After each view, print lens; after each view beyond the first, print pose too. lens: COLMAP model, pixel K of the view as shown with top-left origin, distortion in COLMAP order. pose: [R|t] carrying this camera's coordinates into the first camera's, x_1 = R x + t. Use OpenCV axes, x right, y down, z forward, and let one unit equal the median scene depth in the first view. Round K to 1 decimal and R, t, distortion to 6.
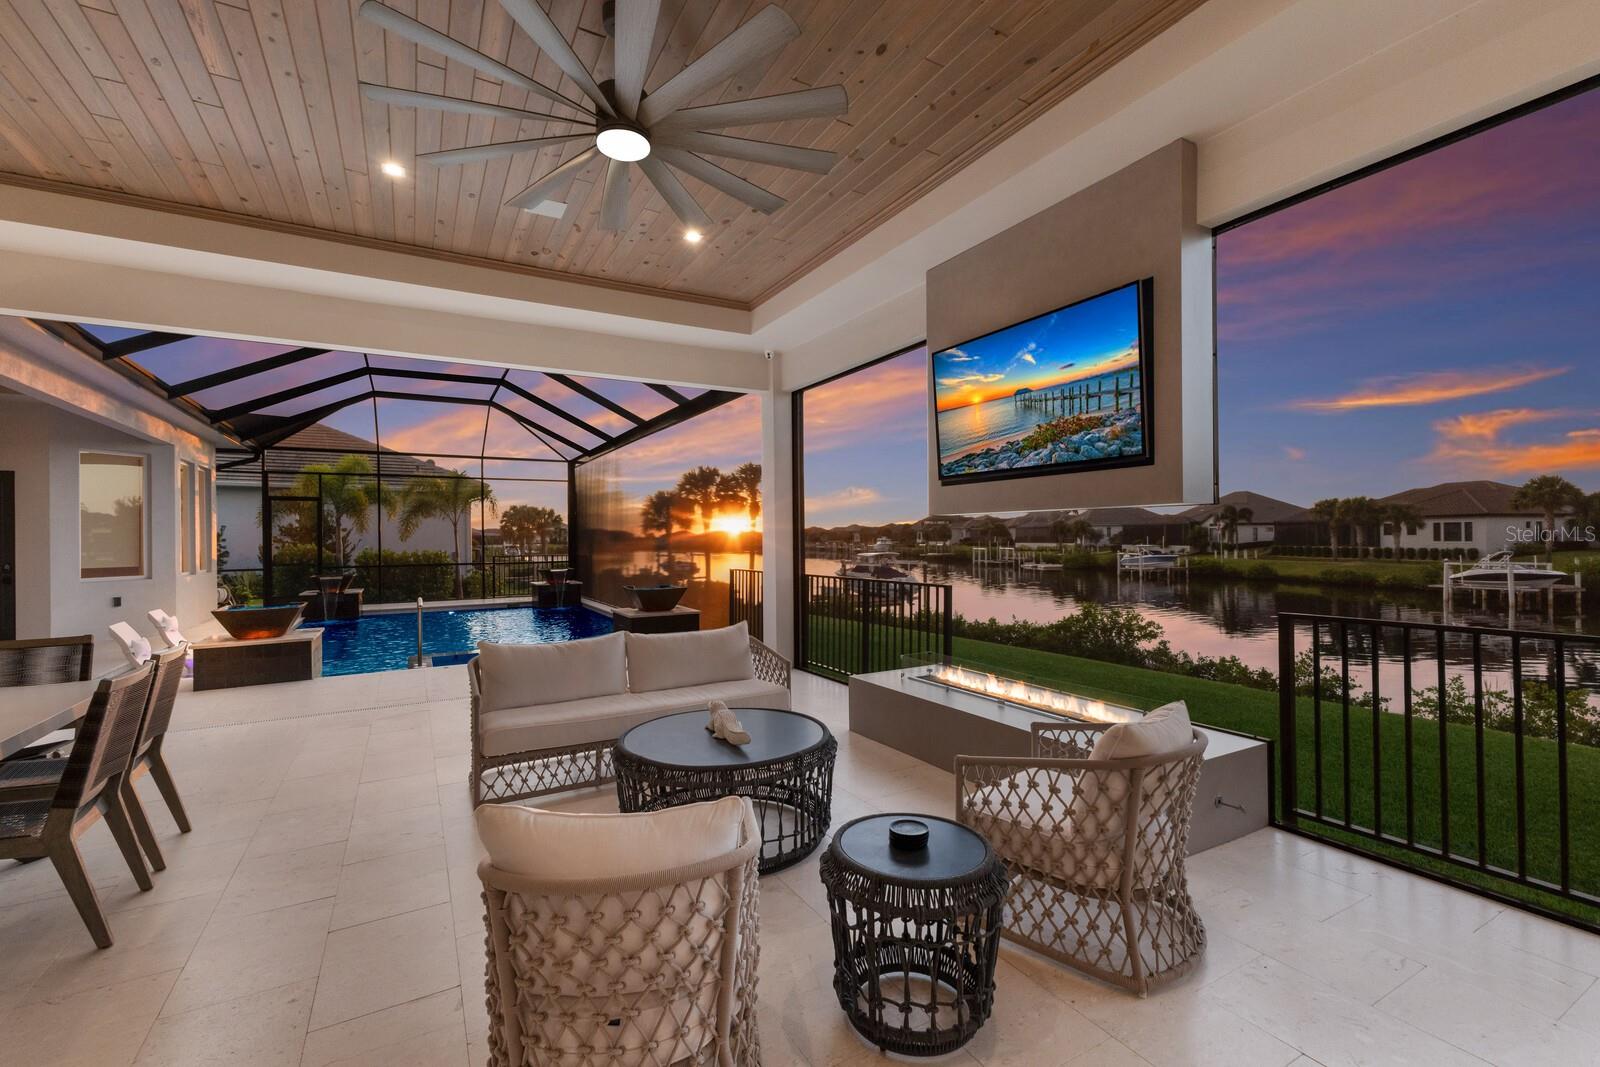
lens RADIAL K [[688.9, 0, 800.0], [0, 688.9, 533.5], [0, 0, 1]] dist [0.013396, -0.000497]
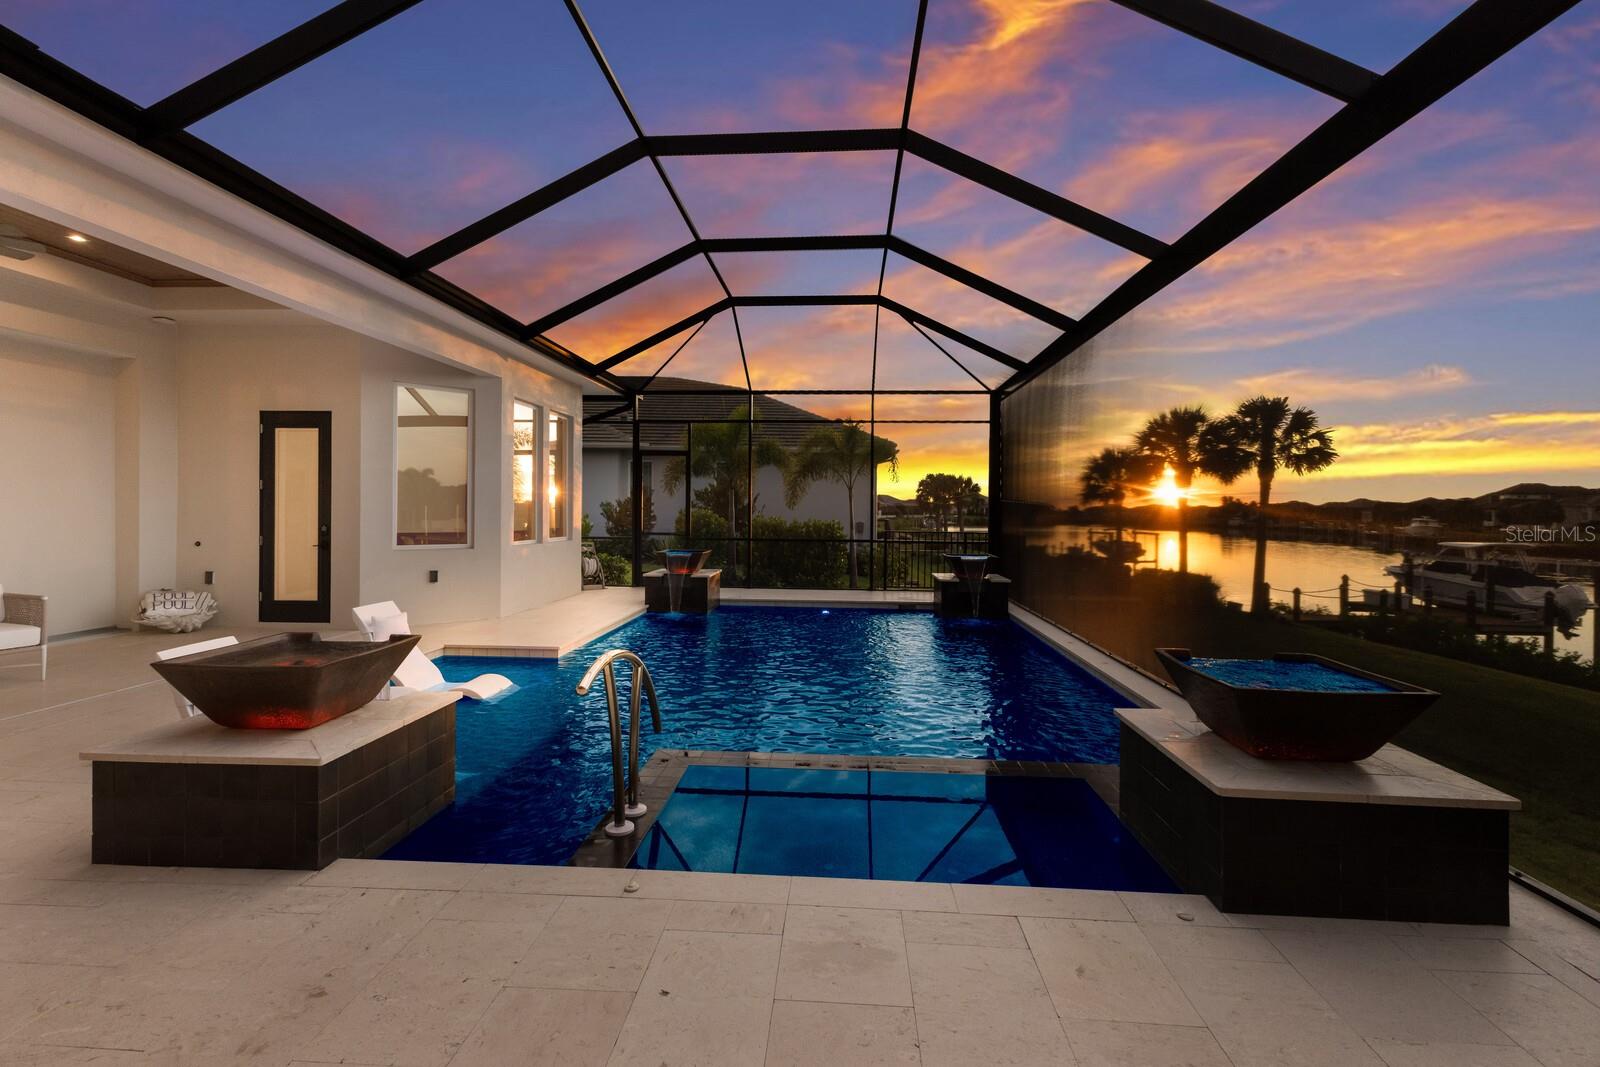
lens RADIAL K [[705.5, 0, 798.4], [0, 705.5, 505.9], [0, 0, 1]] dist [0.014590, -0.000011]
pose [[0.834669, 0.015900, -0.550523, -0.042836], [-0.015614, 0.999865, 0.005204, 0.001613], [0.550531, 0.004253, 0.834804, 0.123847]]
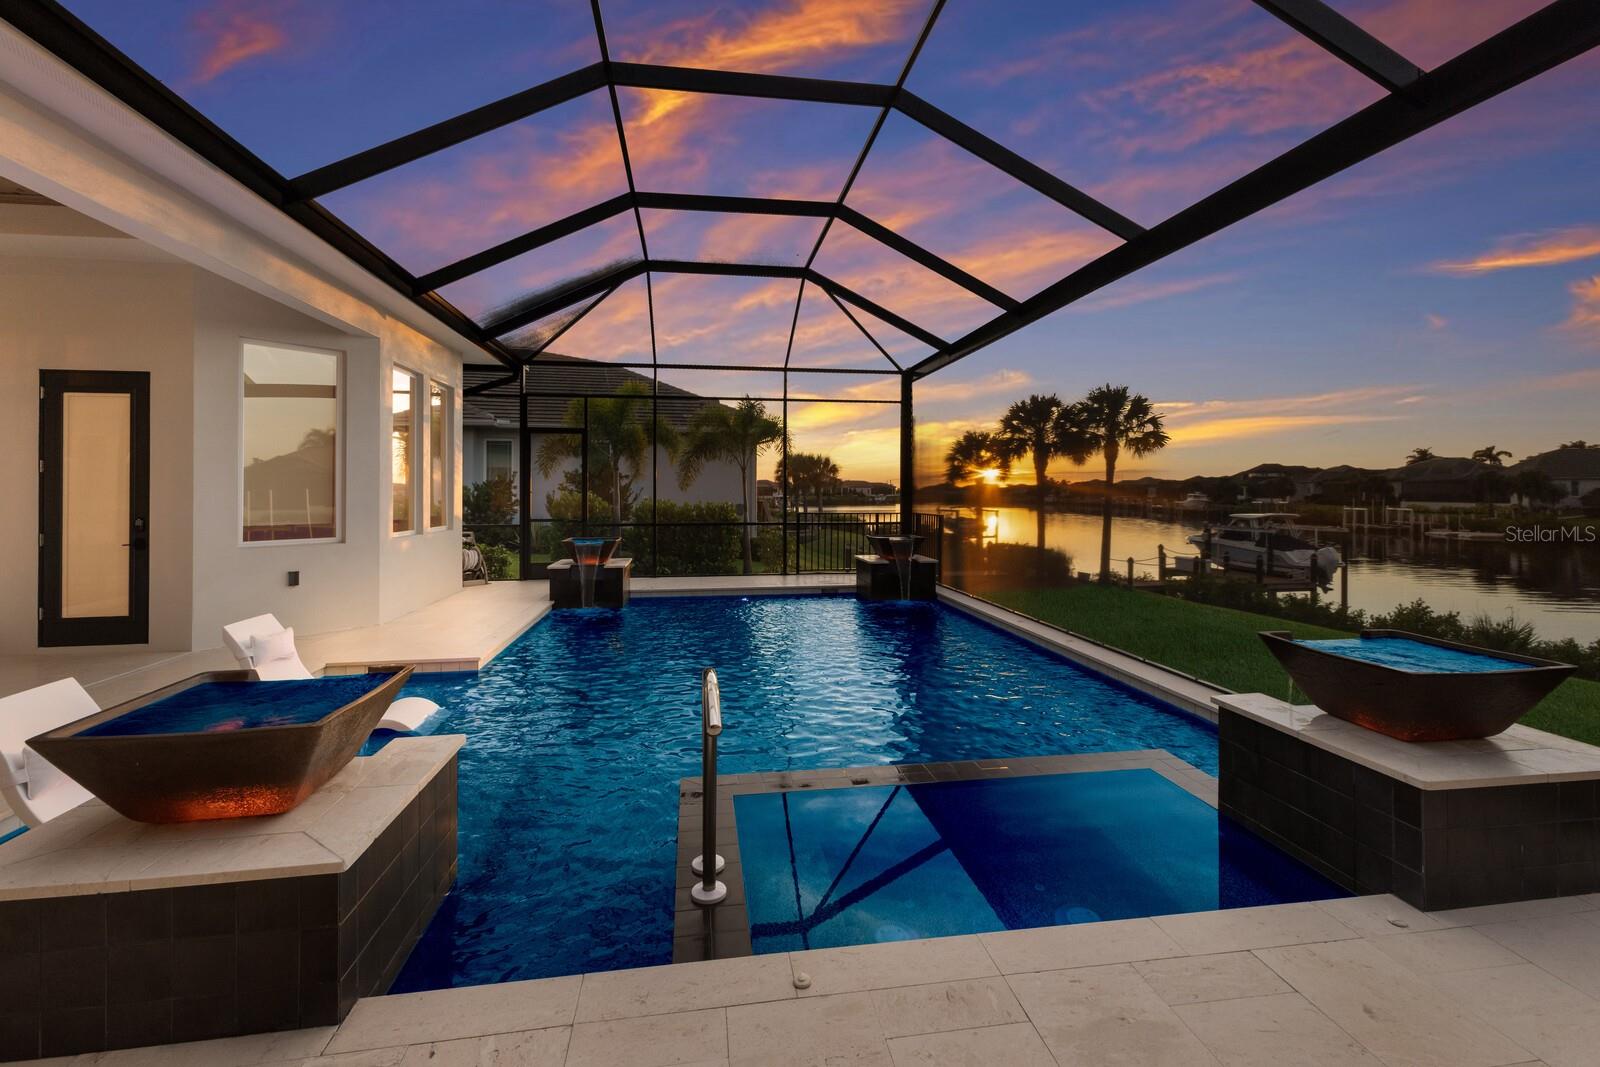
lens RADIAL K [[708.9, 0, 800.7], [0, 708.9, 481.5], [0, 0, 1]] dist [0.012187, -0.000404]
pose [[0.934664, 0.005401, -0.355491, -0.068452], [-0.007728, 0.999957, -0.005127, 0.001779], [0.355449, 0.007539, 0.934665, 0.122317]]
